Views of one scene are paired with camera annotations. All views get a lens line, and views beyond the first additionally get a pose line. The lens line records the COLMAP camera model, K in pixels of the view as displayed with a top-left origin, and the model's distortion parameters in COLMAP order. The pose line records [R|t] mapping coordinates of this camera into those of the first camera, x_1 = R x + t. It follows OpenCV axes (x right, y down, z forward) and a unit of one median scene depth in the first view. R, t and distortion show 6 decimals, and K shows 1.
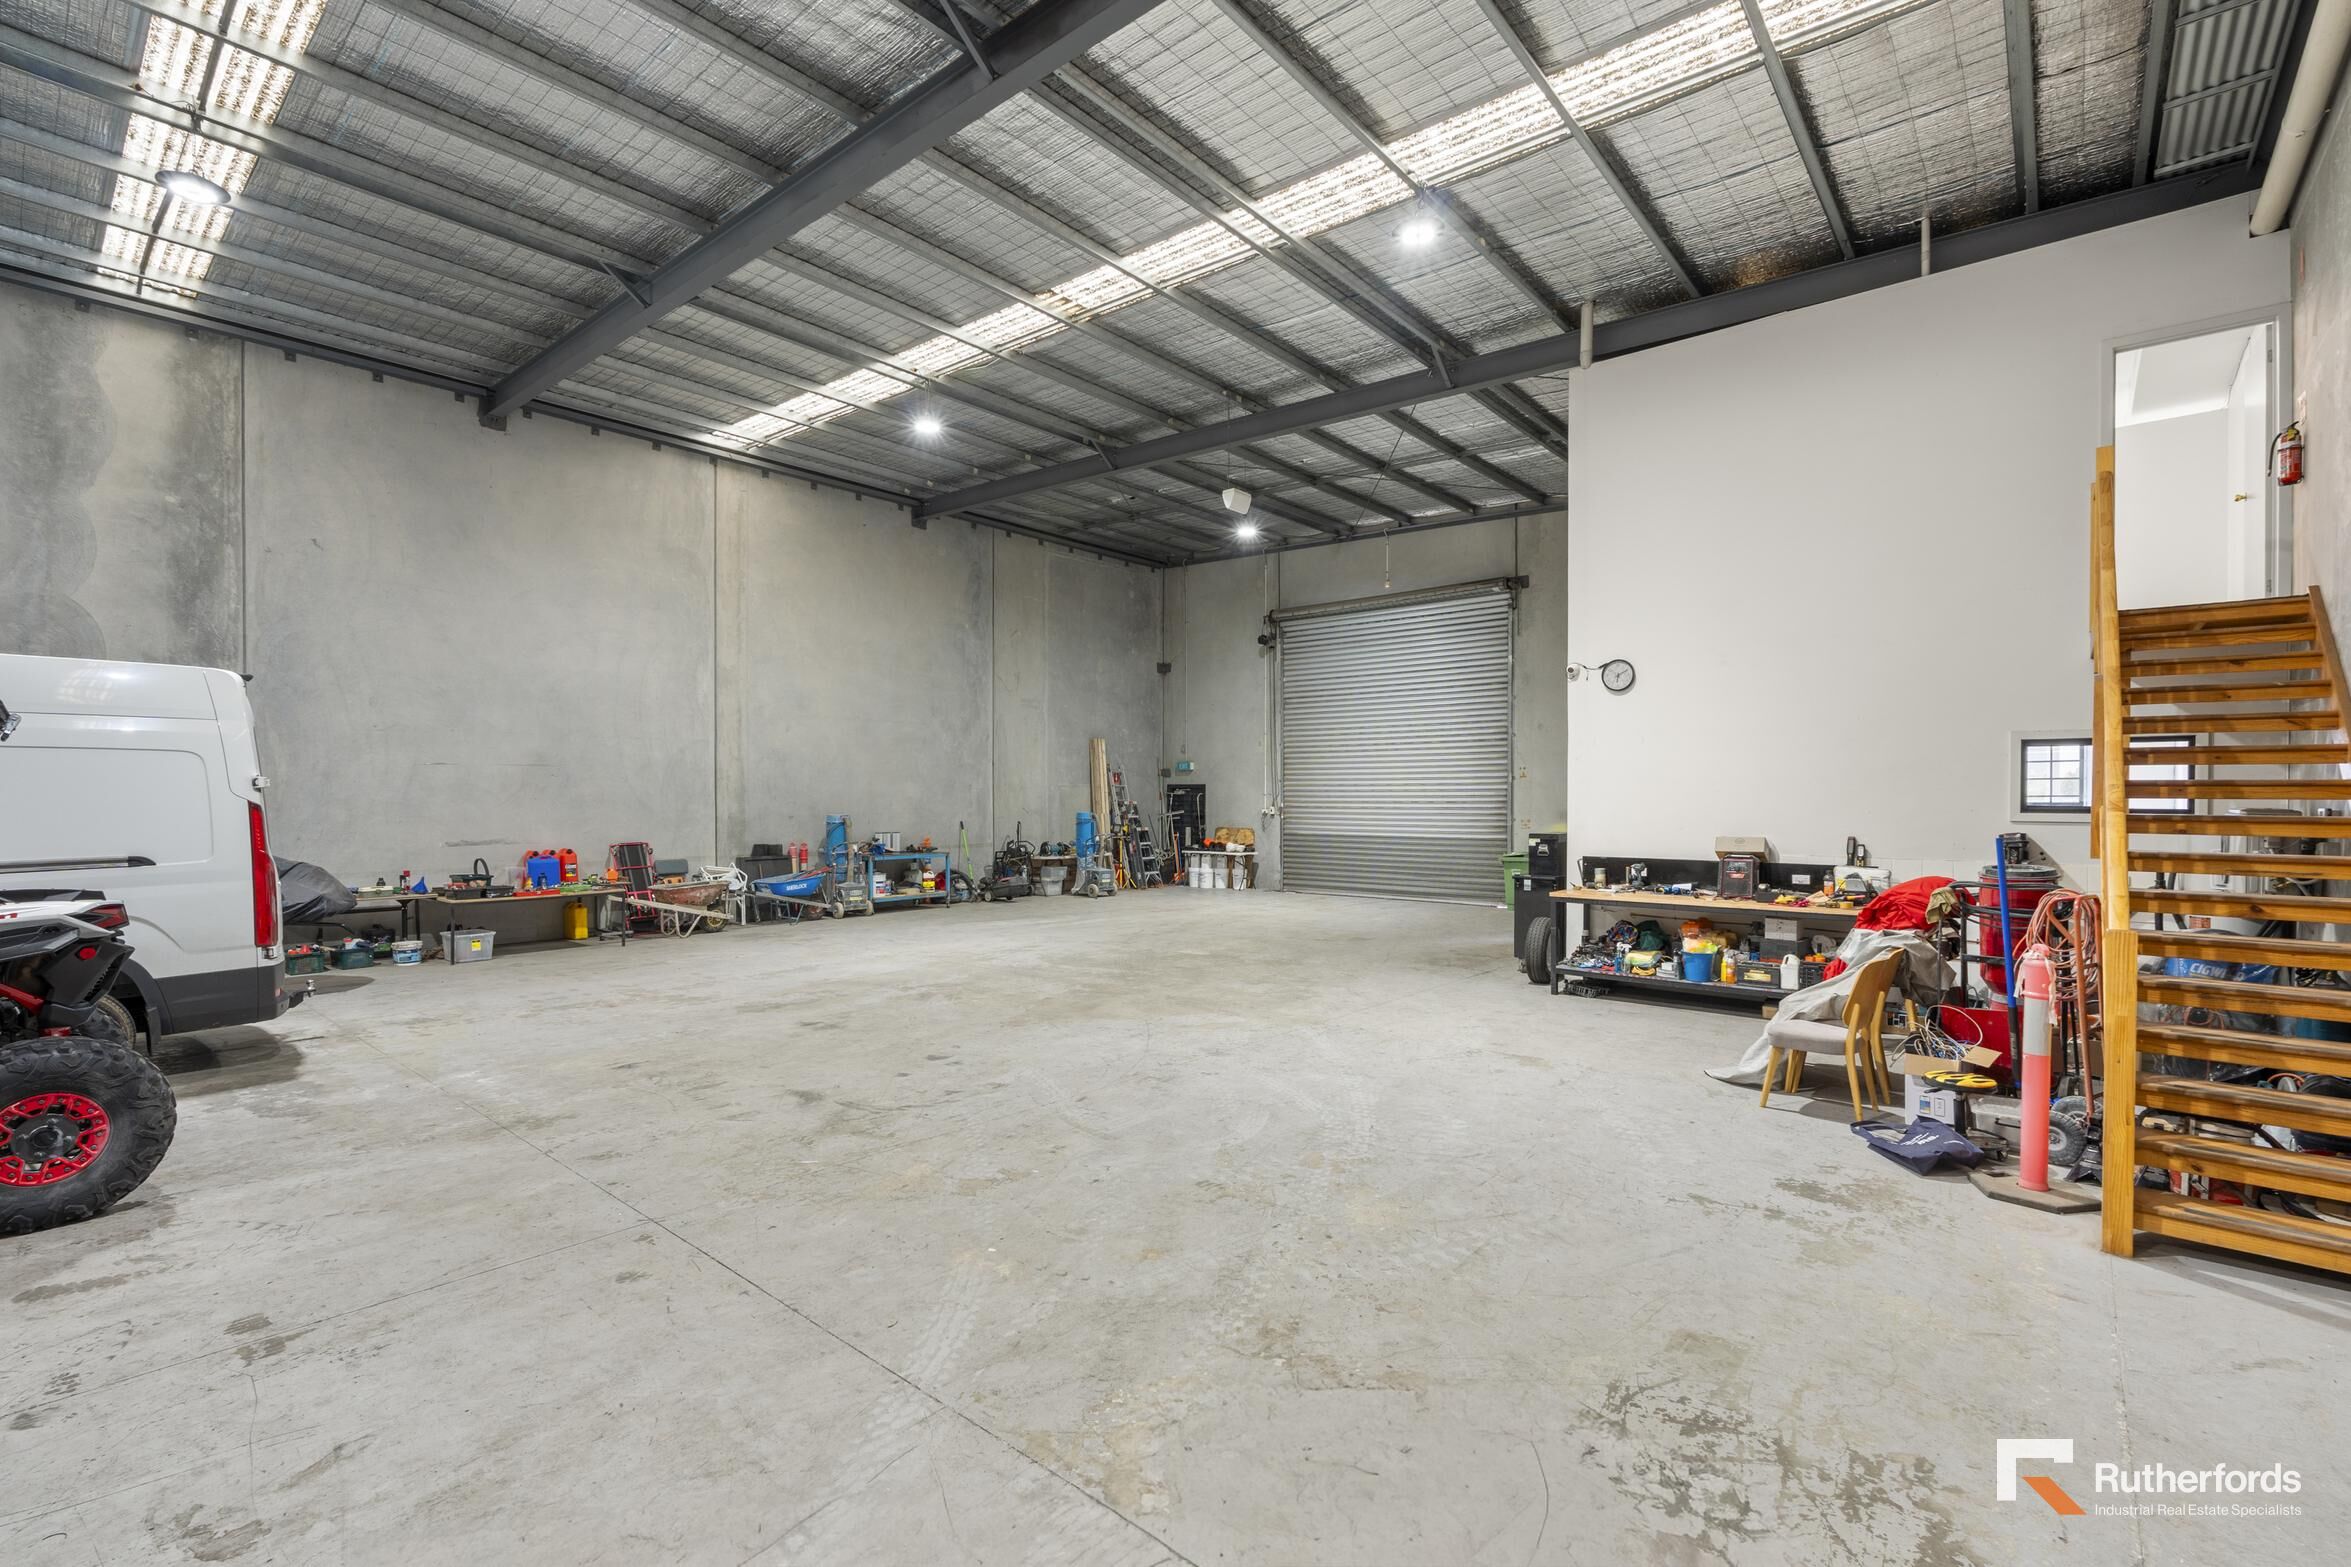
lens RADIAL K [[1031.1, 0, 1173.4], [0, 1031.1, 808.6], [0, 0, 1]] dist [-0.001370, -0.000628]
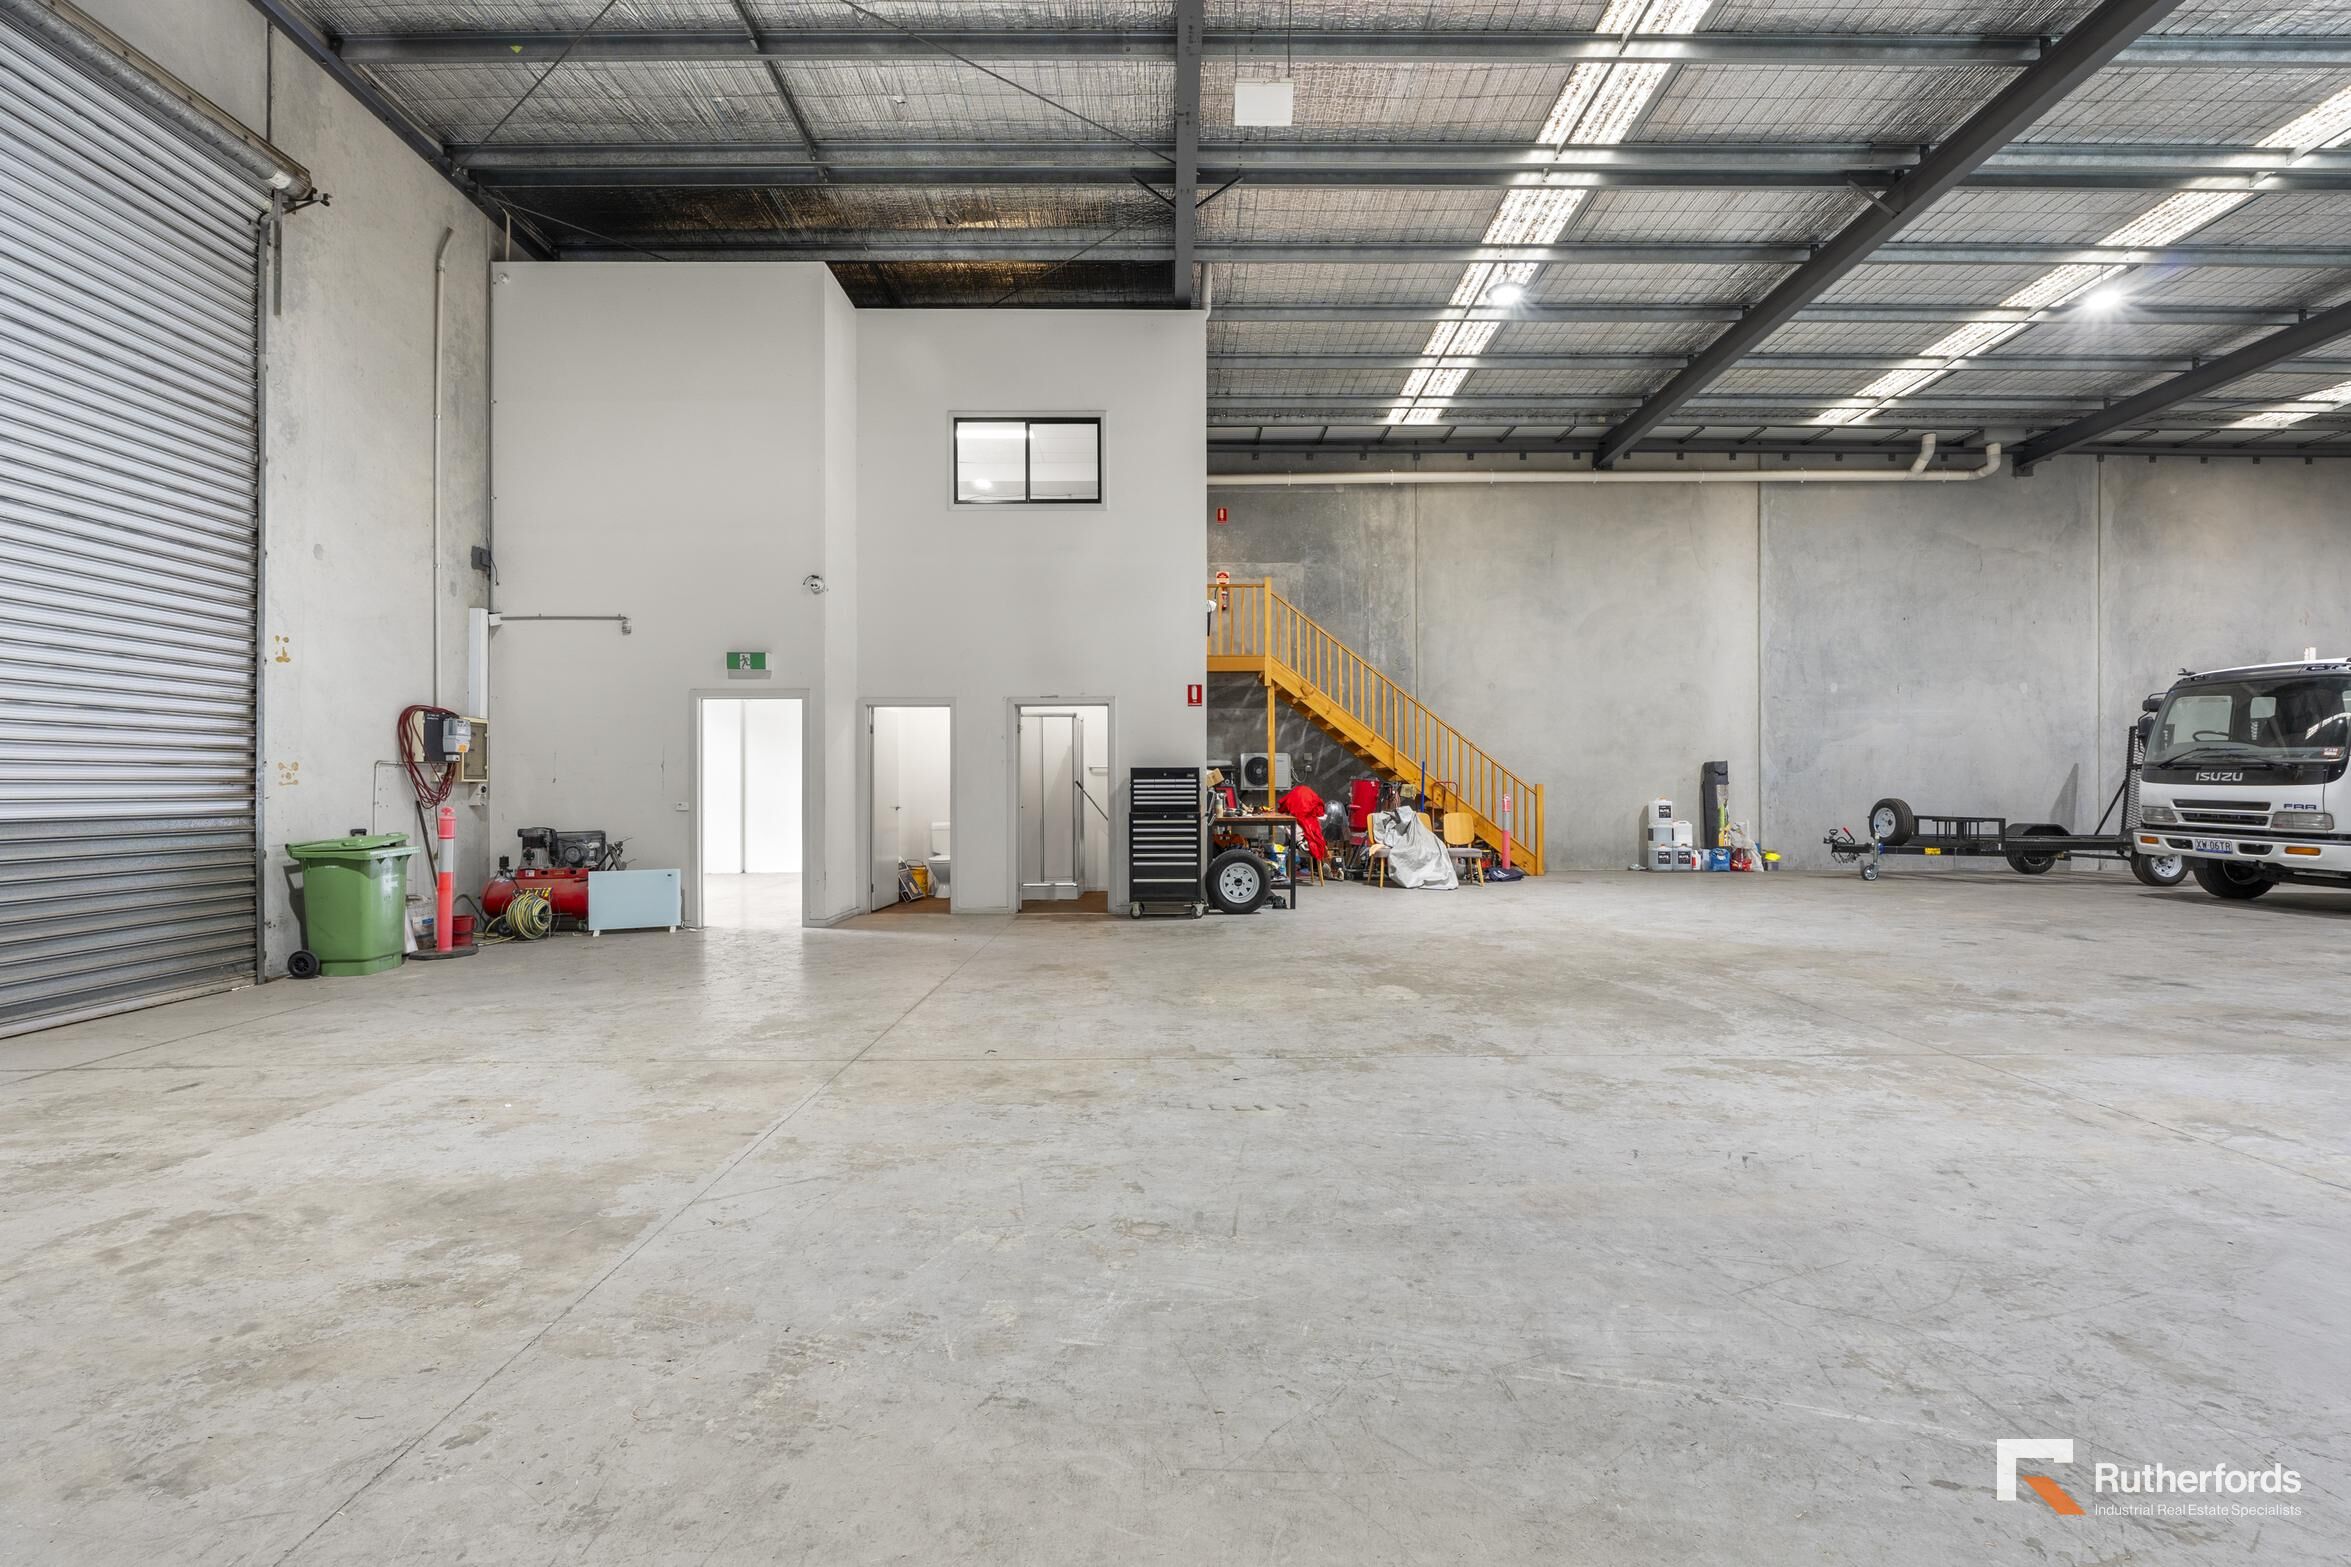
lens RADIAL K [[1025.0, 0, 1175.5], [0, 1025.0, 783.5], [0, 0, 1]] dist [-0.000558, -0.000086]
pose [[-0.657607, 0.002710, 0.753356, -0.209331], [0.010308, 0.999932, 0.005401, 0.020471], [-0.753290, 0.011317, -0.657591, 1.003295]]
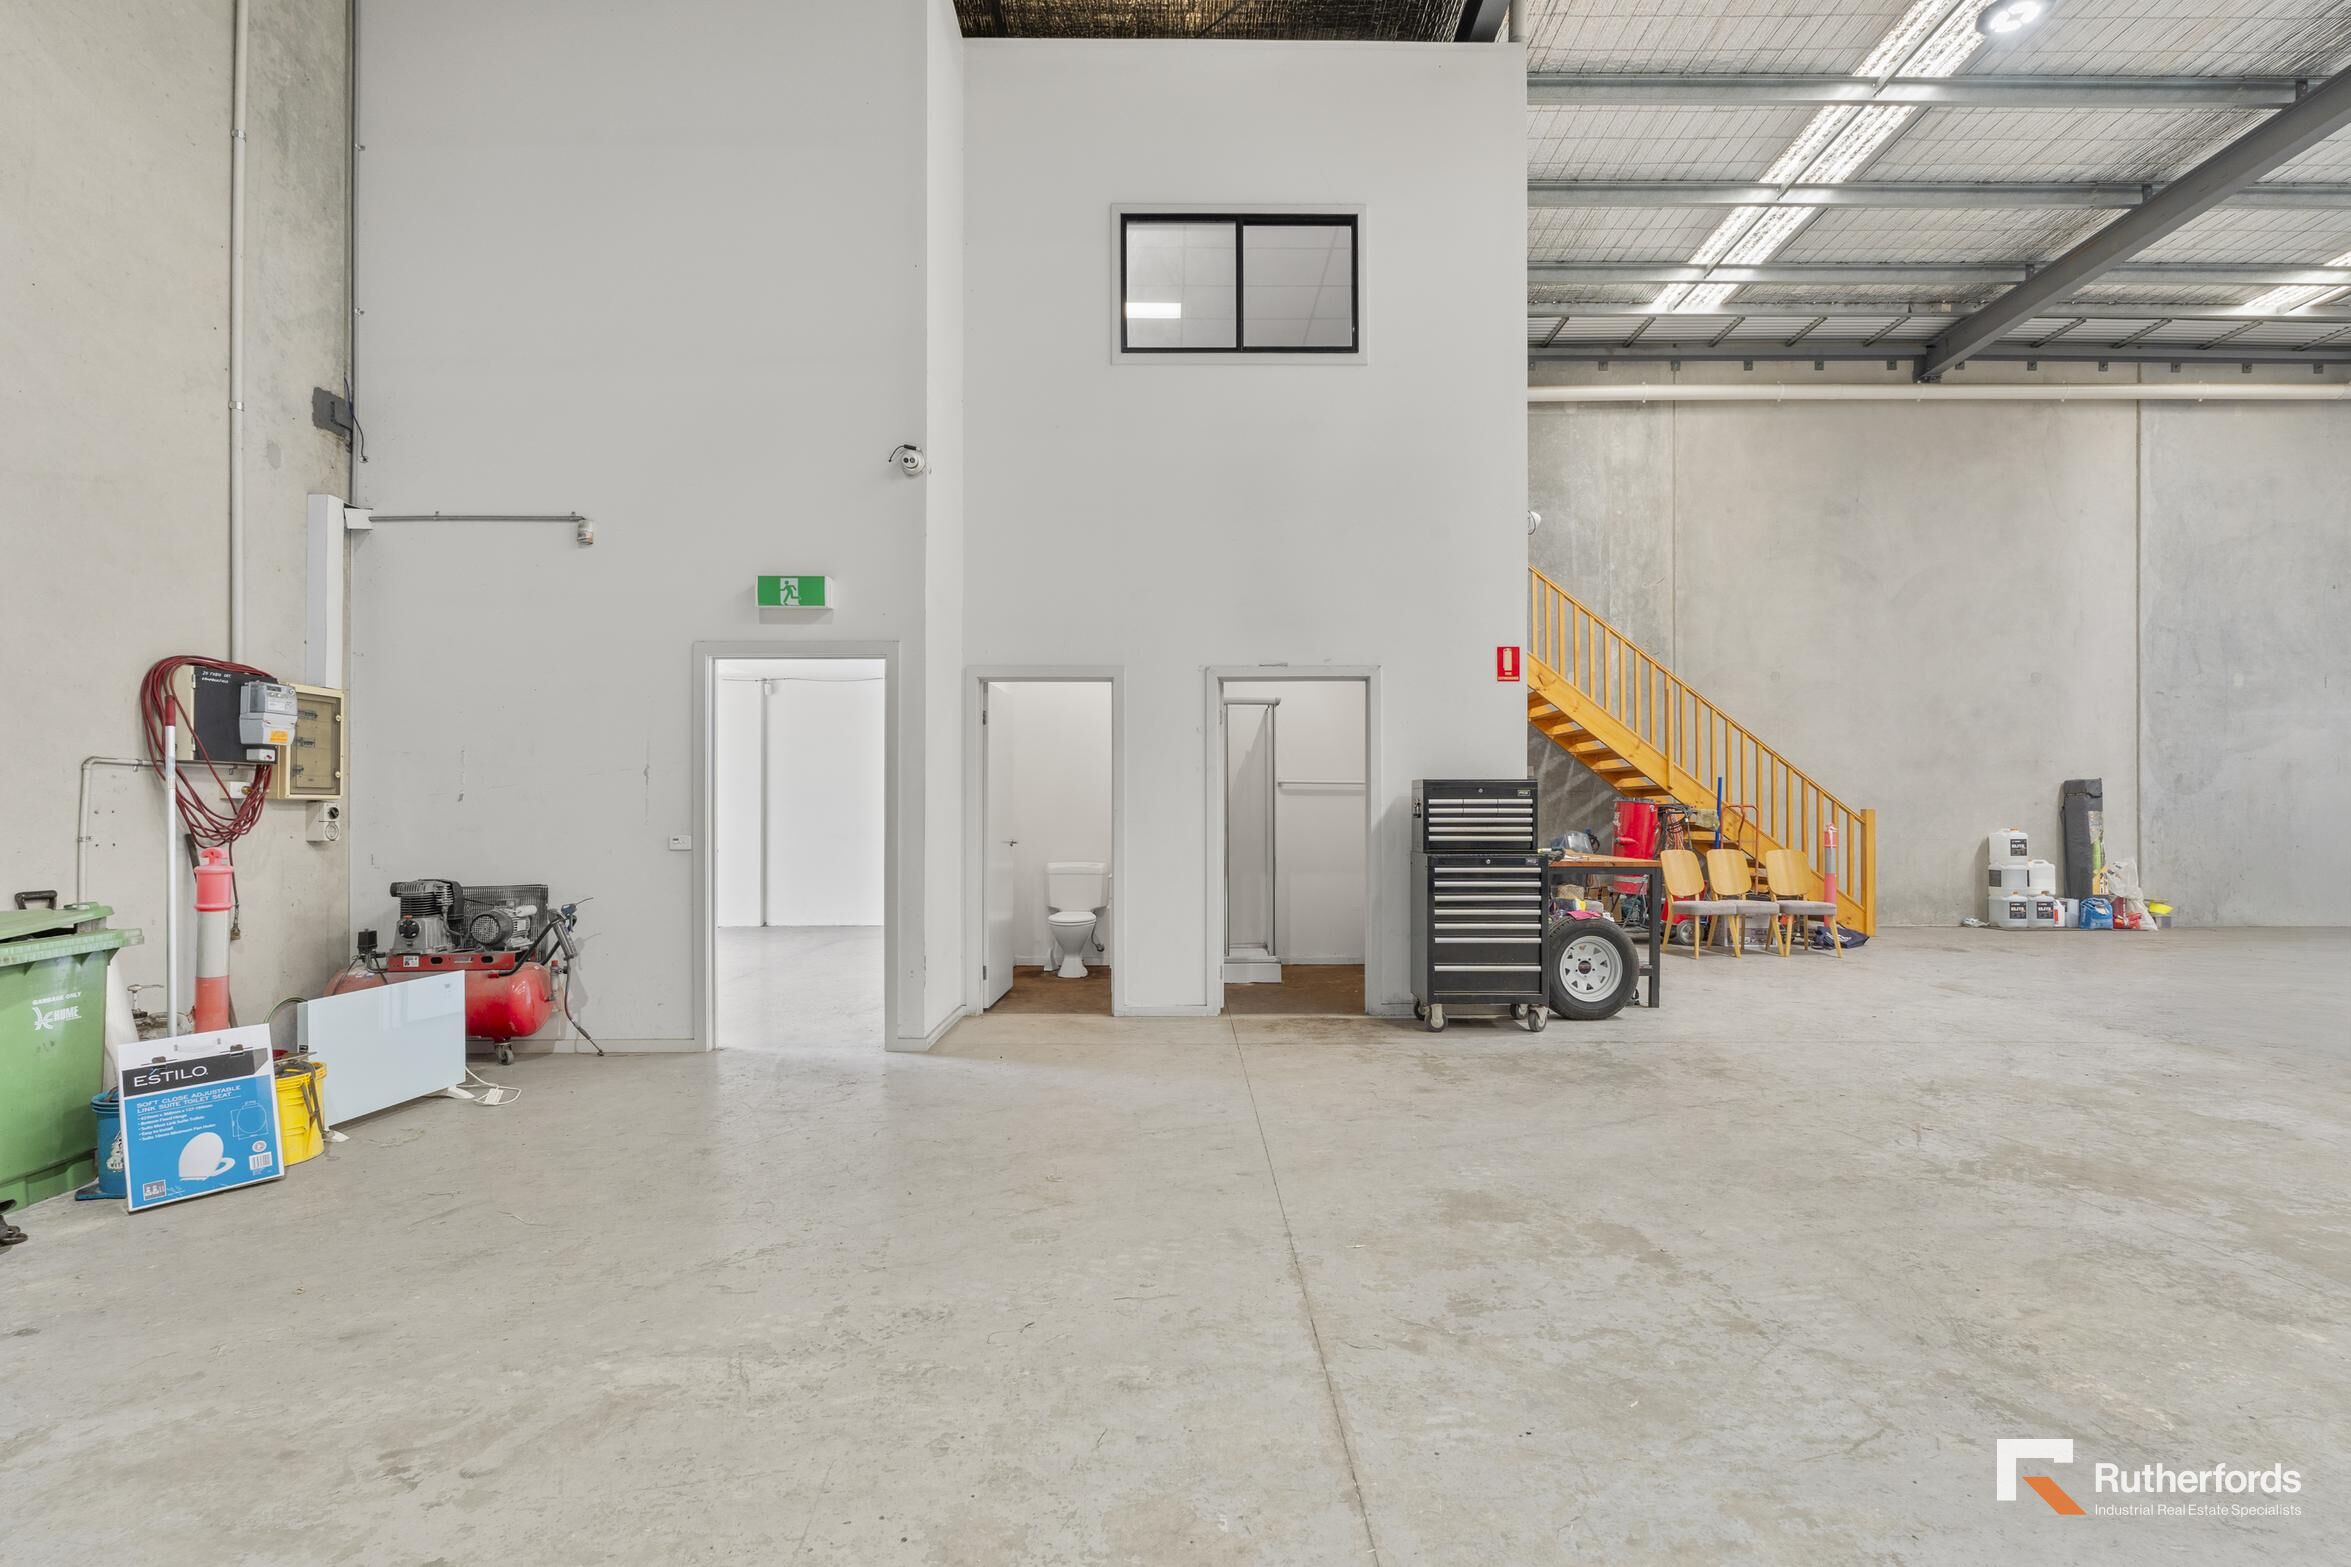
lens RADIAL K [[1031.1, 0, 1173.4], [0, 1031.1, 808.6], [0, 0, 1]] dist [-0.001370, -0.000628]
pose [[-0.653236, 0.001035, 0.757154, 0.030697], [0.007729, 0.999956, 0.005301, 0.021726], [-0.757115, 0.009315, -0.653215, 0.935822]]
